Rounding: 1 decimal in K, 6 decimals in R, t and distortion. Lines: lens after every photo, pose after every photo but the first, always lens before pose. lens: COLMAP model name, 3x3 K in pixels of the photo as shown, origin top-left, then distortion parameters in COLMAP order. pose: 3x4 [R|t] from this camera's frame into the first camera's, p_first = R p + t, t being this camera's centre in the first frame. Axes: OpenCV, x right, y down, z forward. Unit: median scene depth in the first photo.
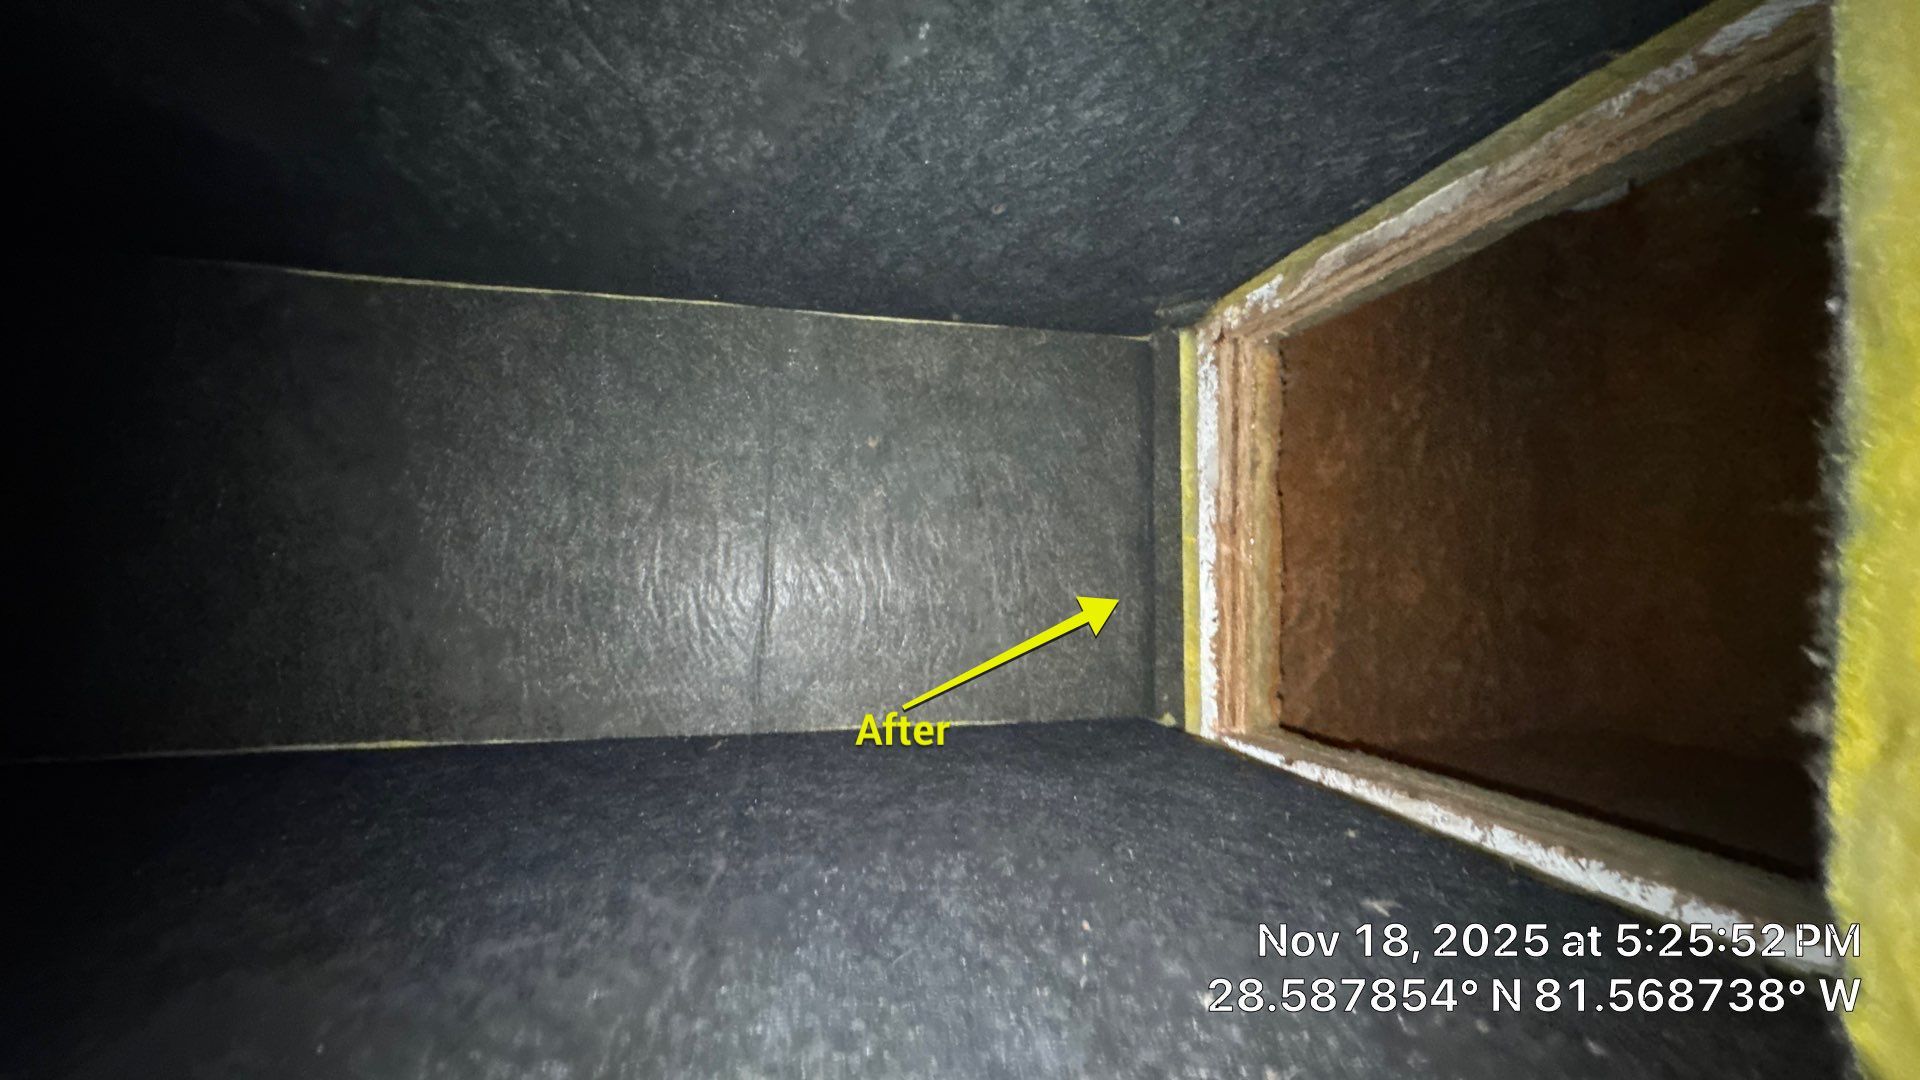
lens RADIAL K [[766.7, 0, 955.8], [0, 766.7, 543.2], [0, 0, 1]] dist [-0.003128, 0.000450]
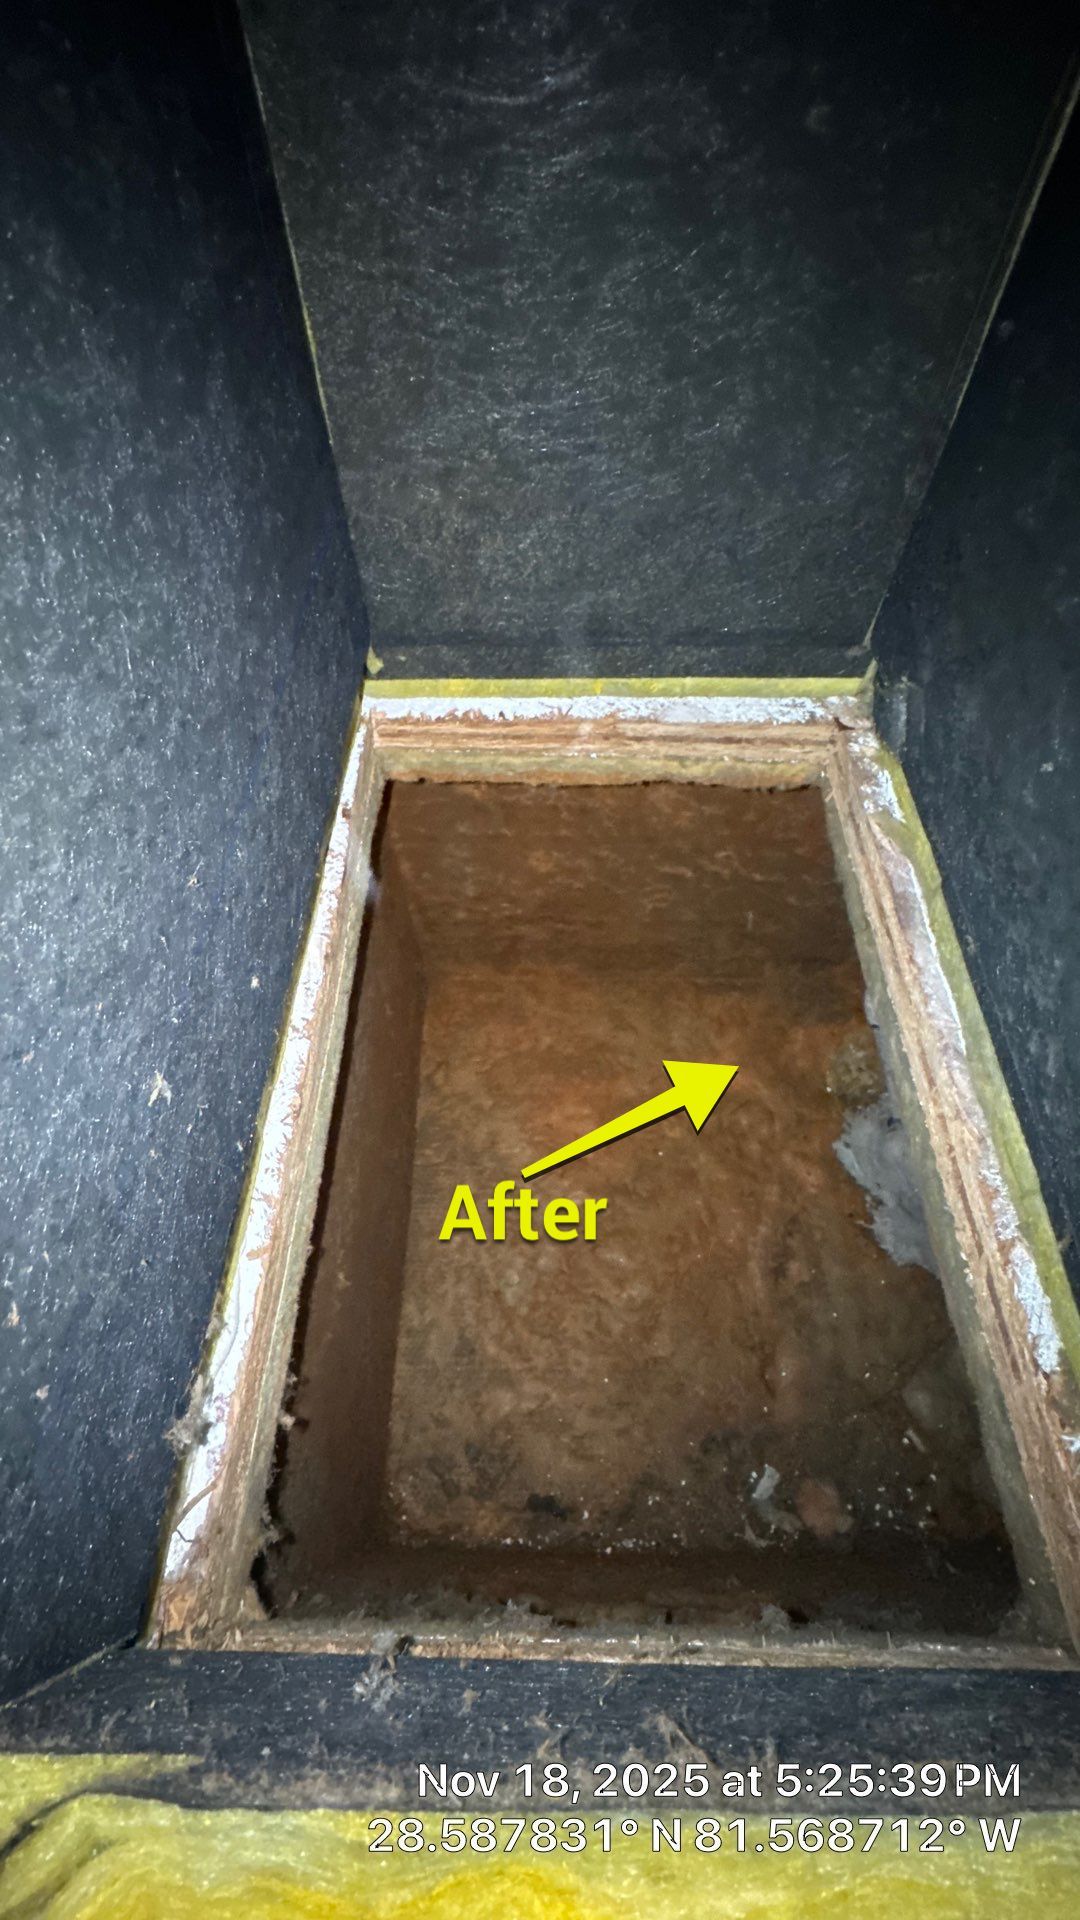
lens RADIAL K [[766.7, 0, 542.6], [0, 766.7, 957.2], [0, 0, 1]] dist [-0.003128, 0.000450]
pose [[0.009450, 0.719838, 0.694078, -0.054891], [-0.998301, -0.033124, 0.047945, 0.006377], [0.057503, -0.693351, 0.718302, 0.216326]]
